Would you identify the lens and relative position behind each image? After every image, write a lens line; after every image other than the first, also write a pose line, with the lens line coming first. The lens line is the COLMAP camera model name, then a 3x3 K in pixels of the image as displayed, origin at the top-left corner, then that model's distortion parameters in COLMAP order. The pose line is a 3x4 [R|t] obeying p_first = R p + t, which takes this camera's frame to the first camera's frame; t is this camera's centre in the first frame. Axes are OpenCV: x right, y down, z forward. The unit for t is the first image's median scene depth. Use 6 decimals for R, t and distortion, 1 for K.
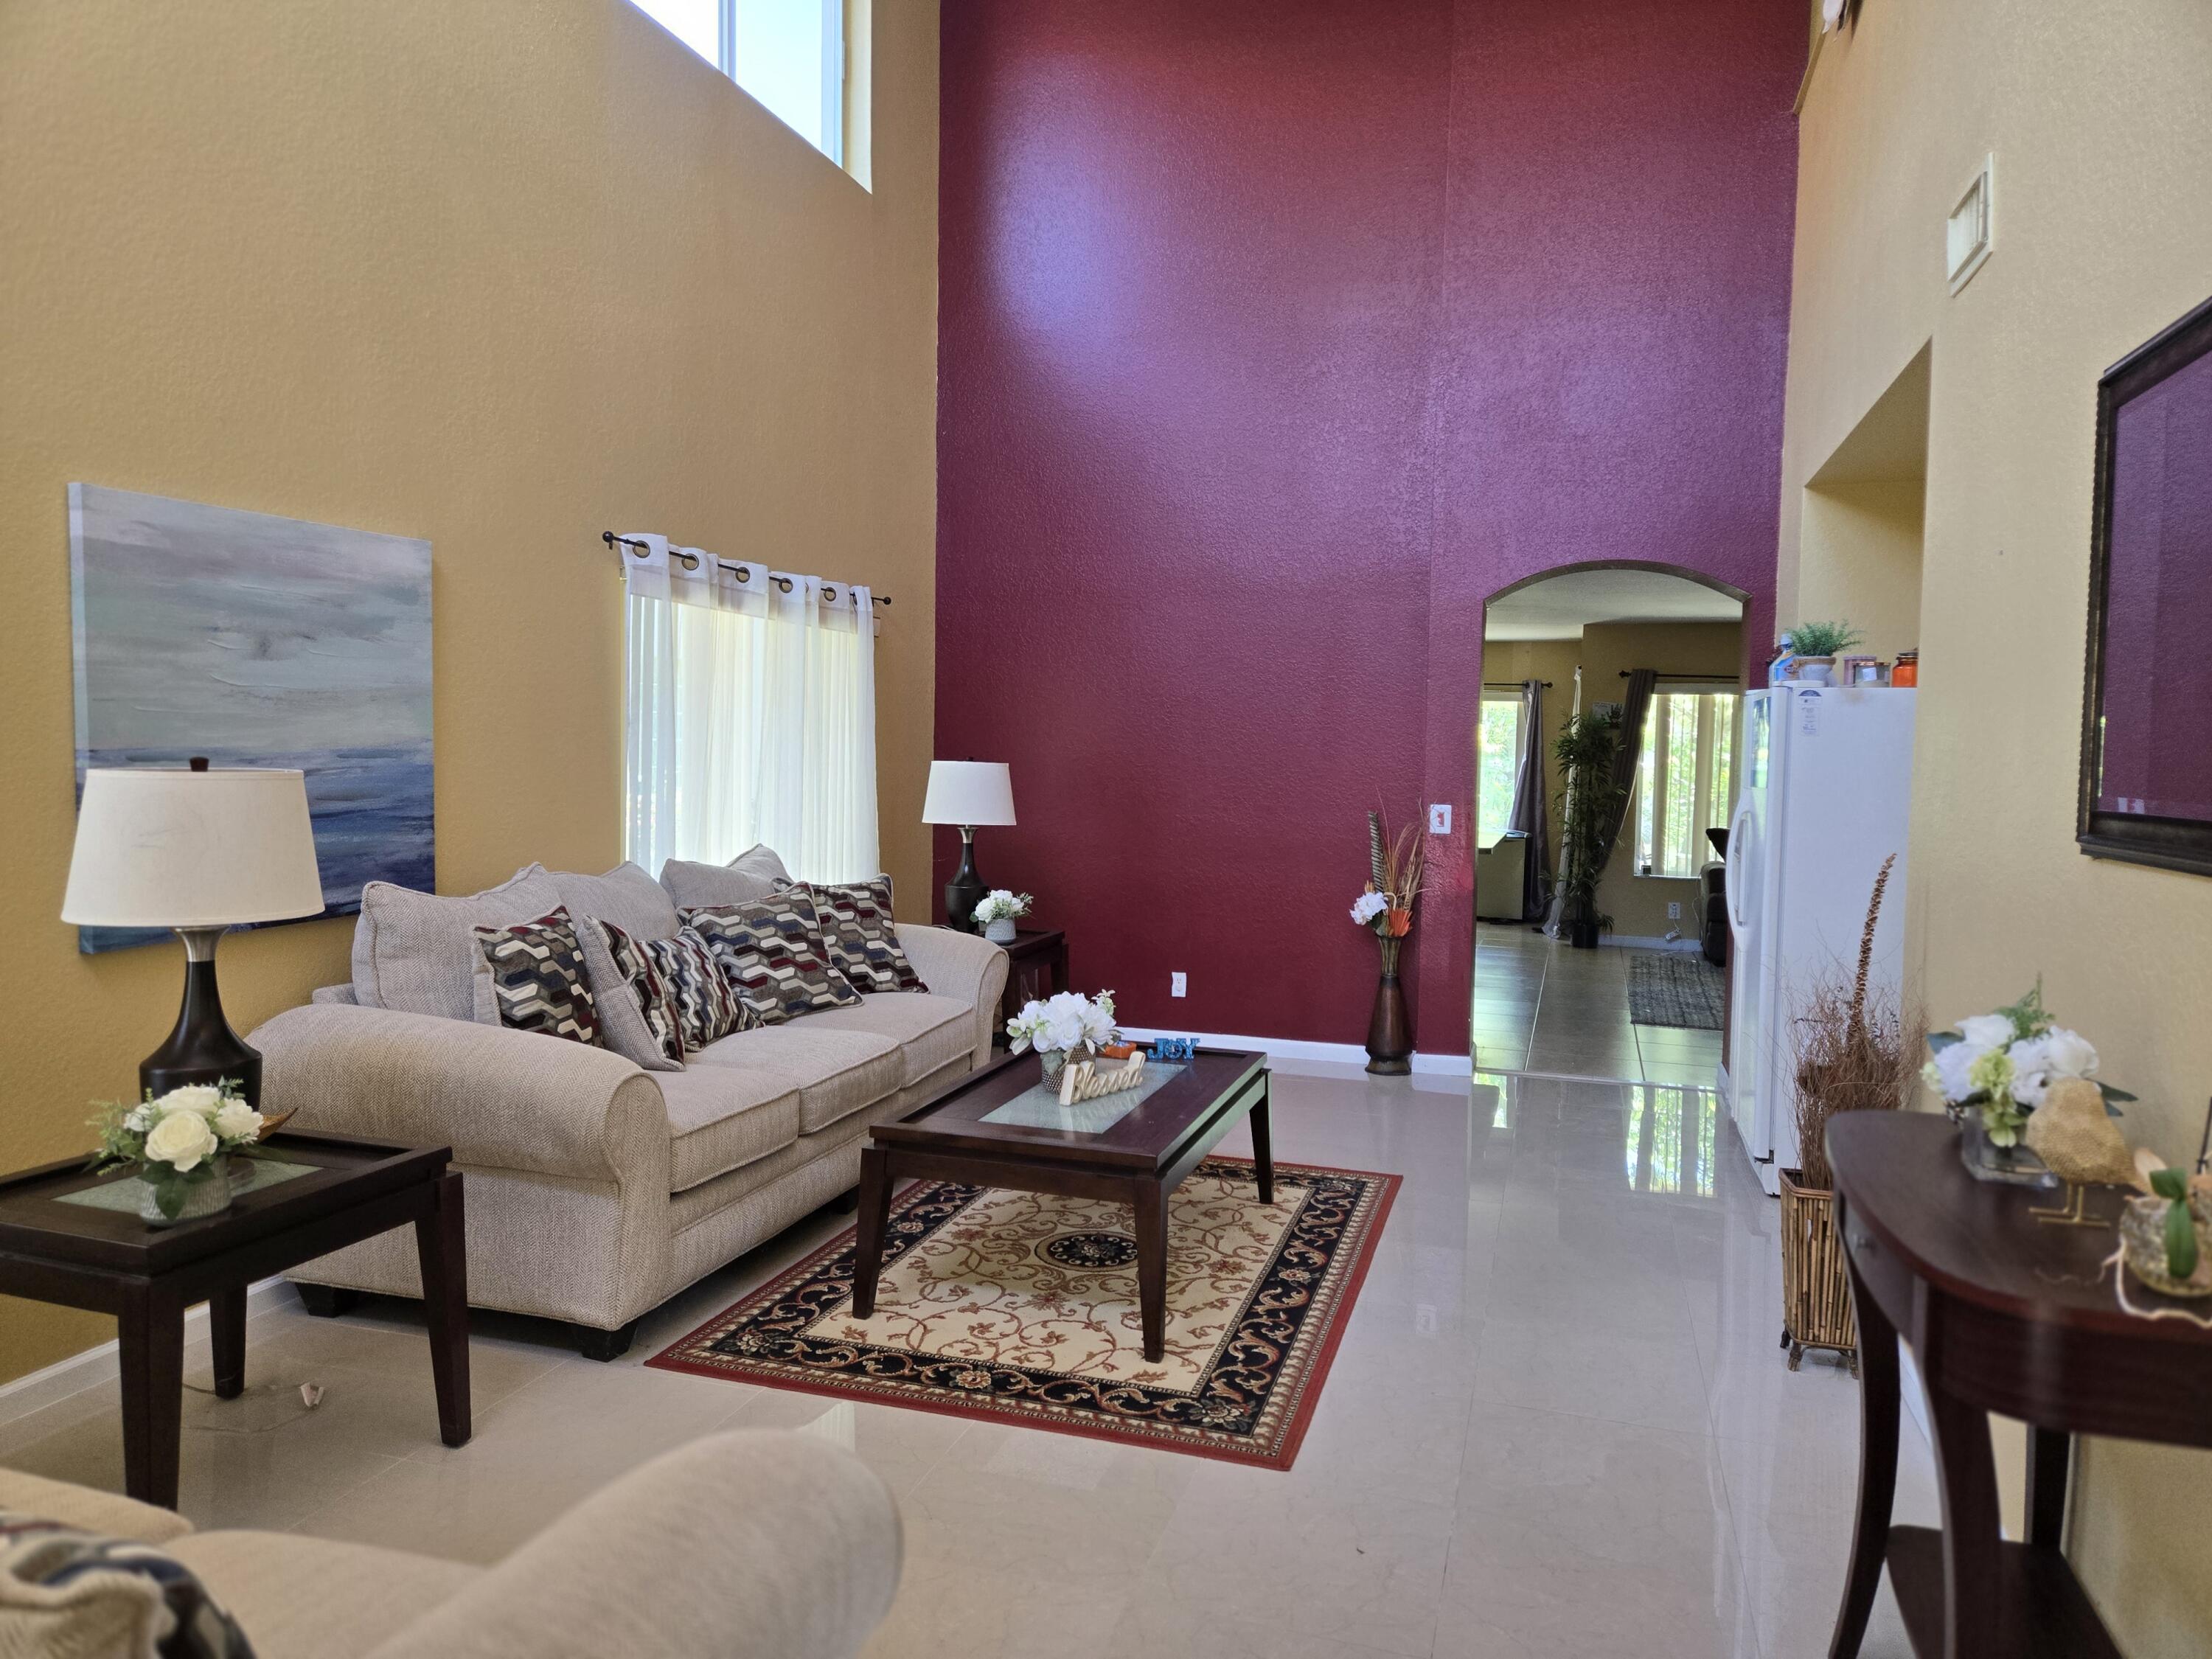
lens RADIAL K [[1449.0, 0, 1125.9], [0, 1449.0, 821.0], [0, 0, 1]] dist [0.070755, -0.063624]
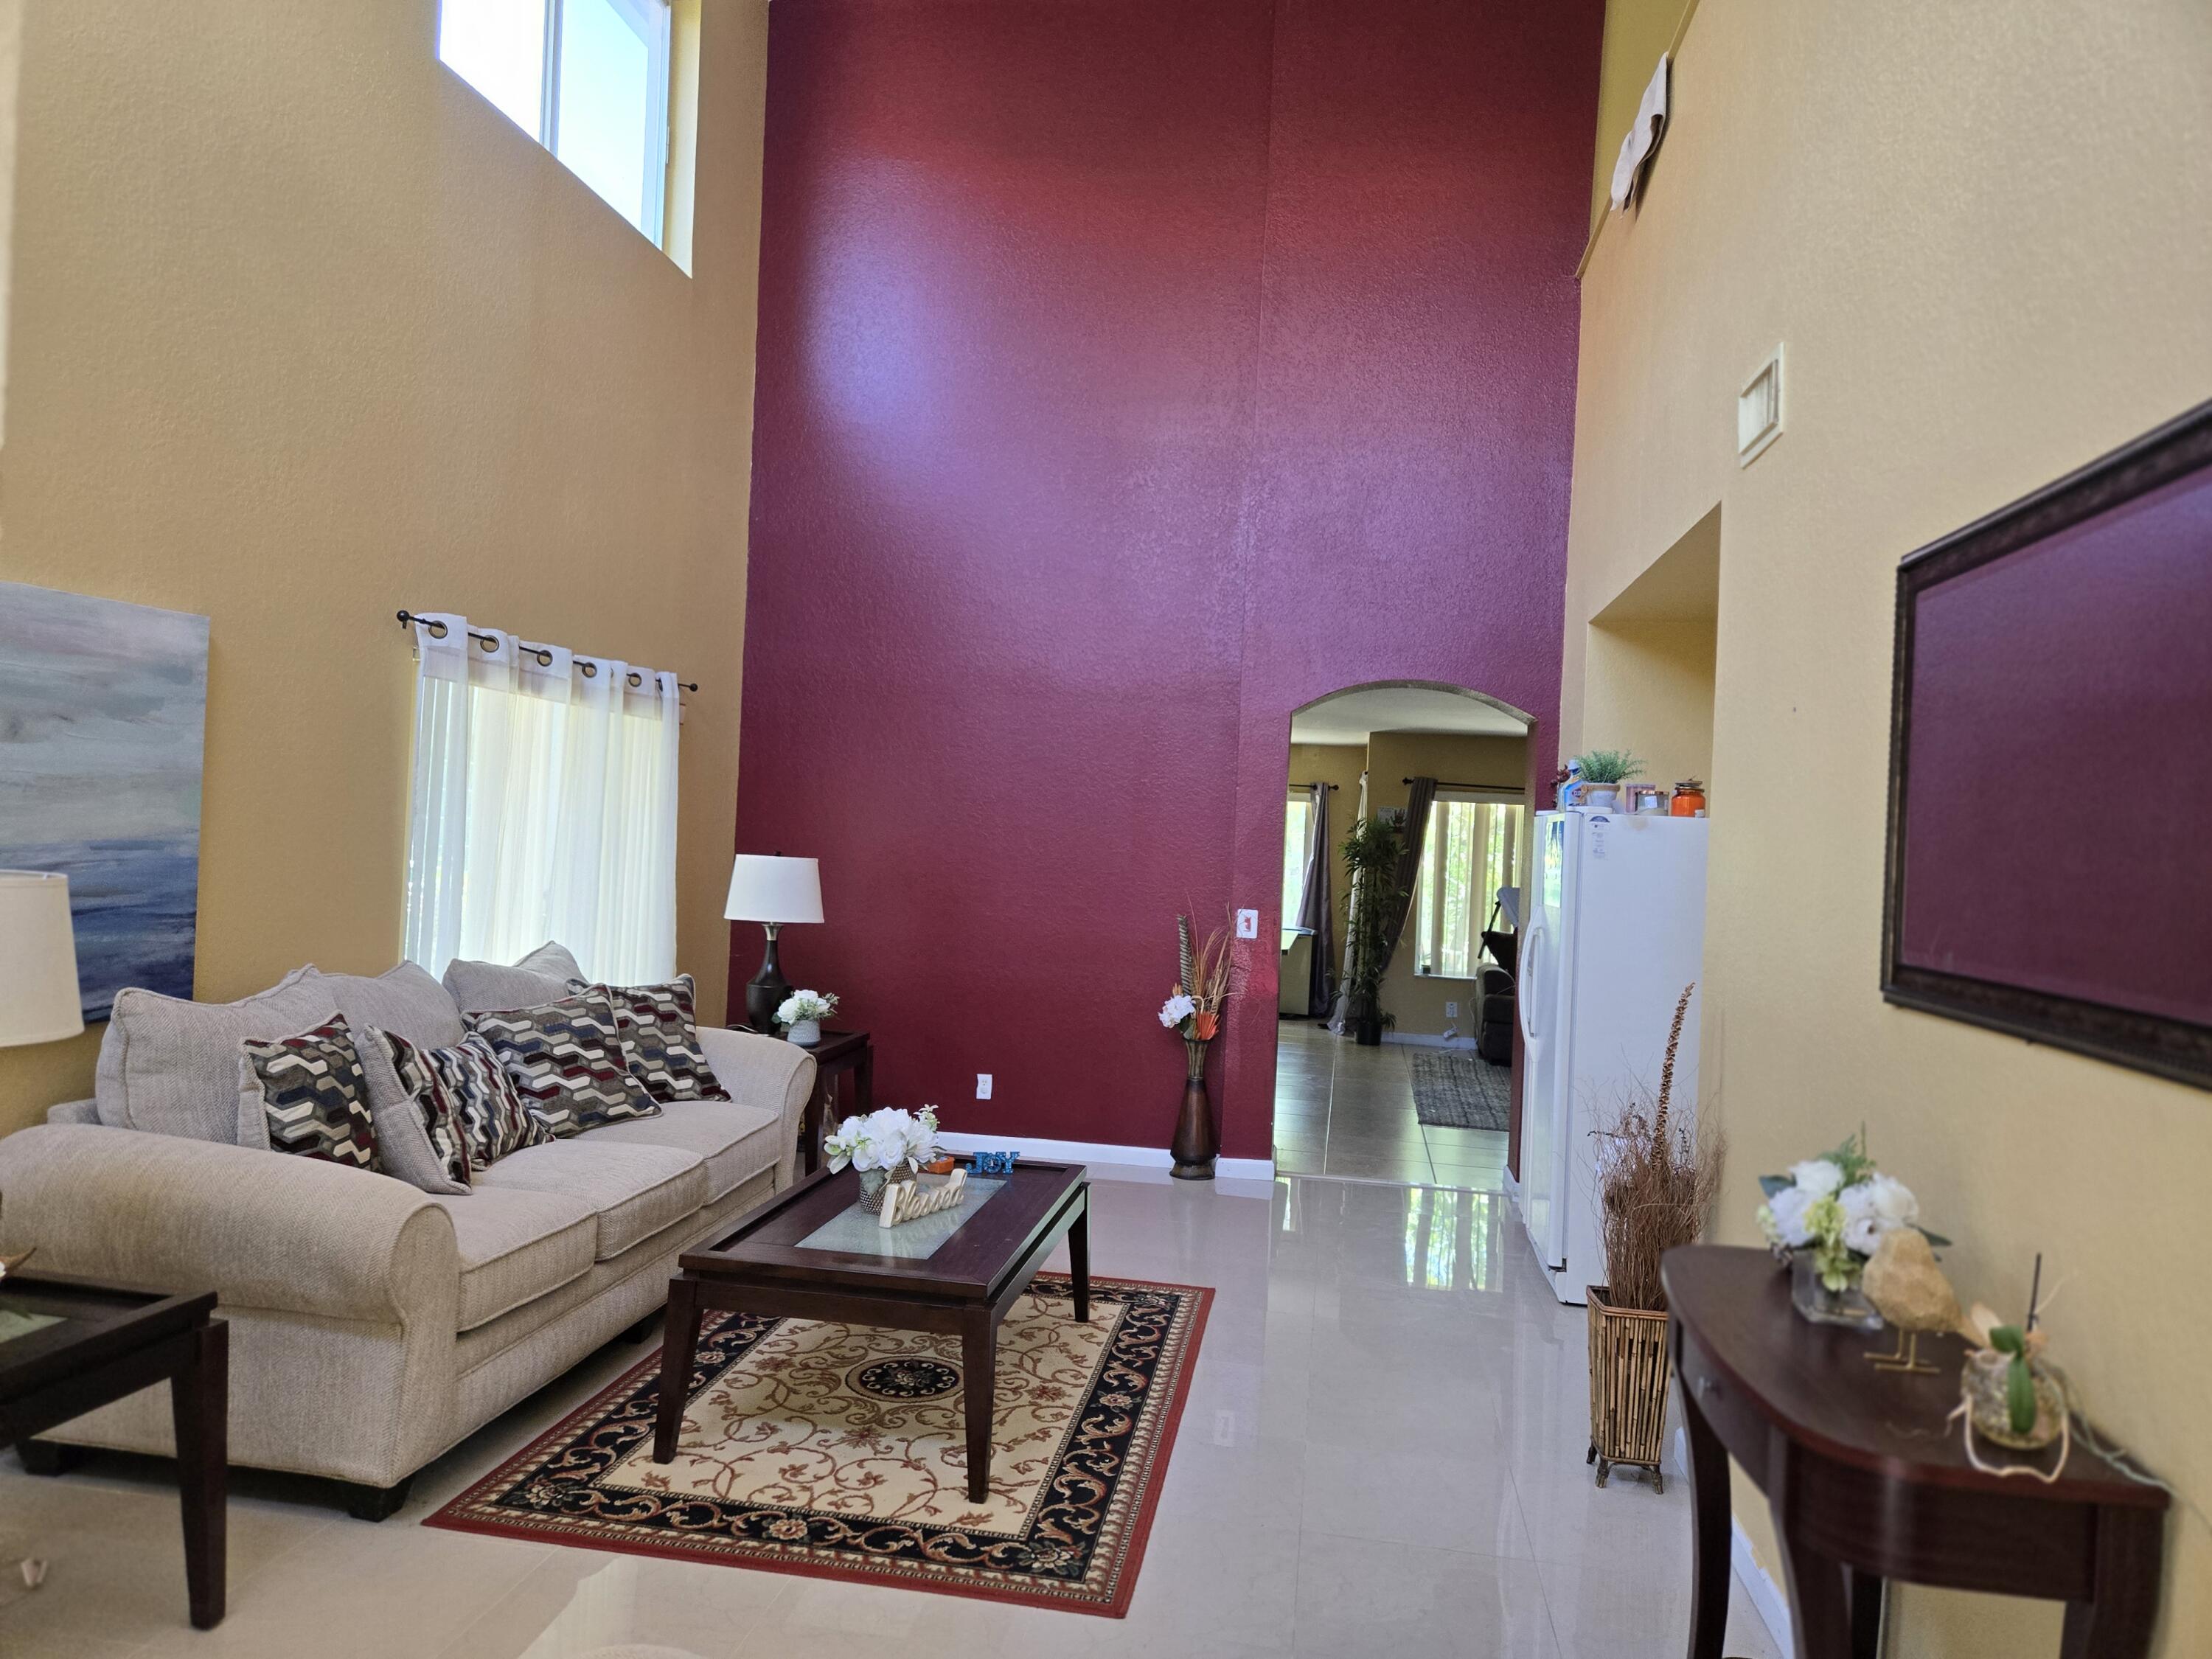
lens RADIAL K [[1449.0, 0, 1102.8], [0, 1449.0, 828.7], [0, 0, 1]] dist [0.070755, -0.063624]
pose [[0.990678, 0.028500, 0.133212, -0.036016], [-0.021587, 0.998358, -0.053051, -0.020717], [-0.134505, 0.049681, 0.989667, 0.008549]]
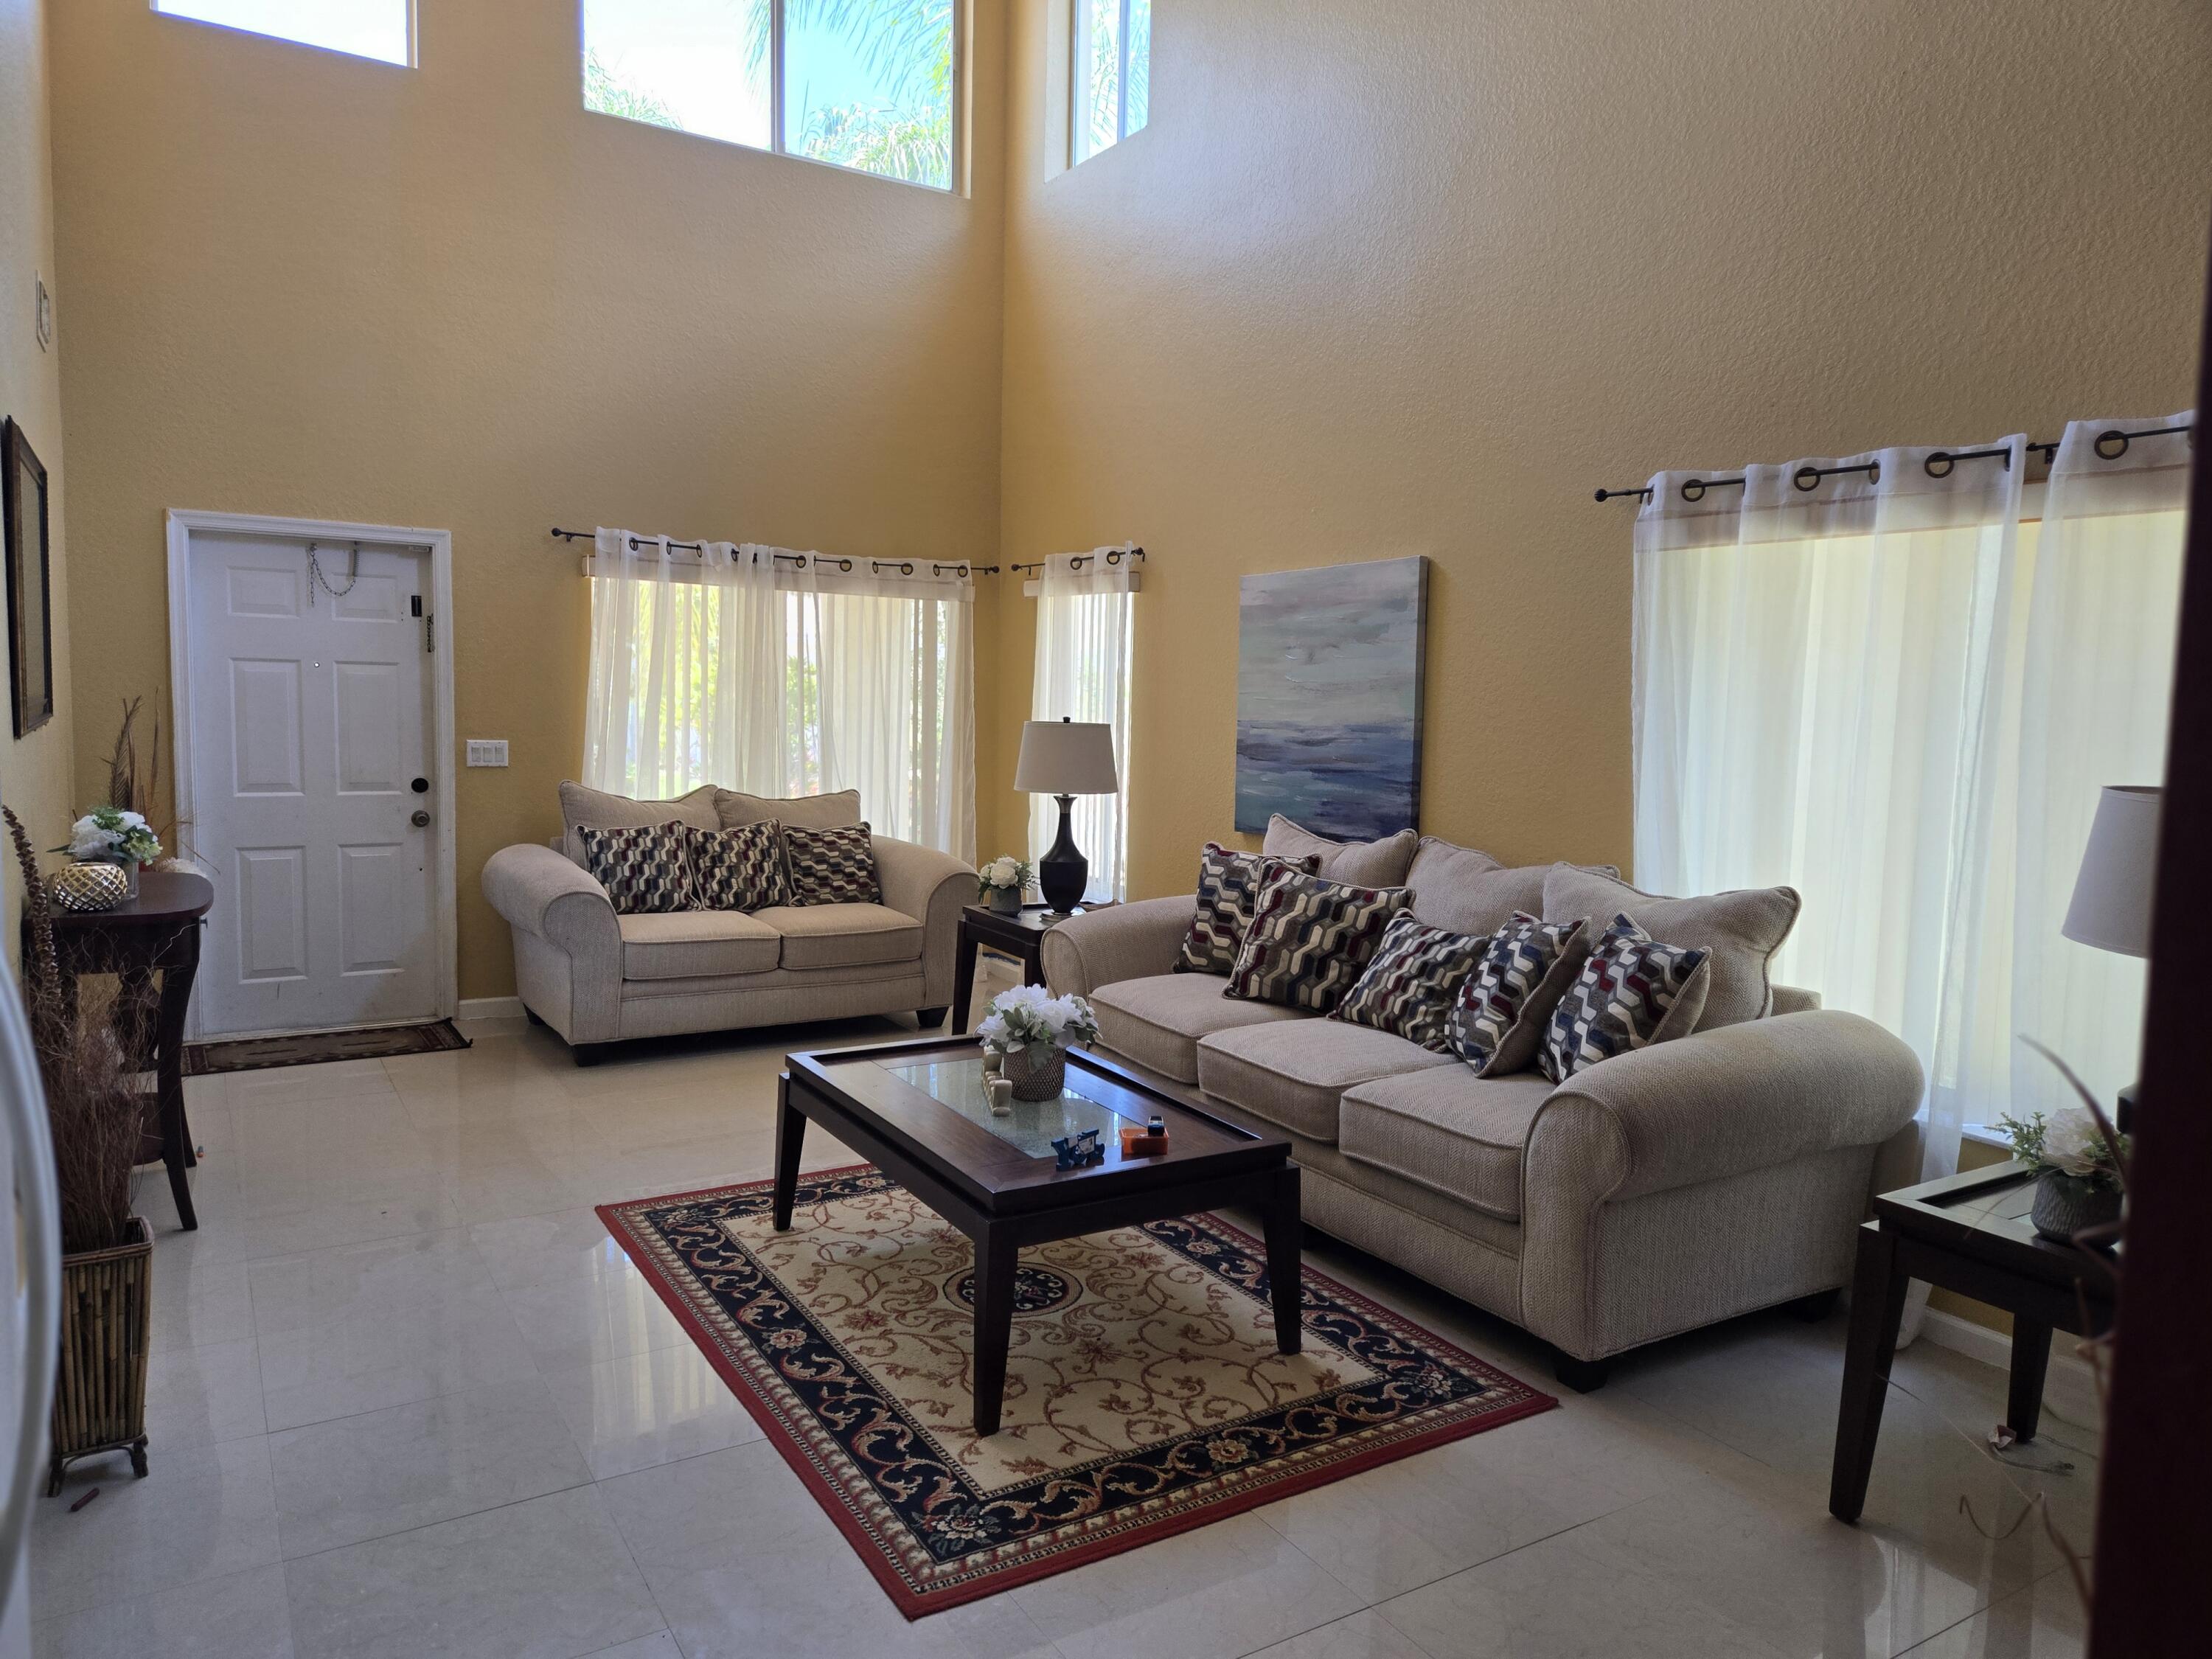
lens RADIAL K [[1449.0, 0, 1121.3], [0, 1449.0, 810.0], [0, 0, 1]] dist [0.070755, -0.063624]
pose [[-0.645194, 0.030759, -0.763399, 0.640148], [-0.076680, 0.991537, 0.104758, -0.093898], [0.760161, 0.126126, -0.637375, 1.684439]]
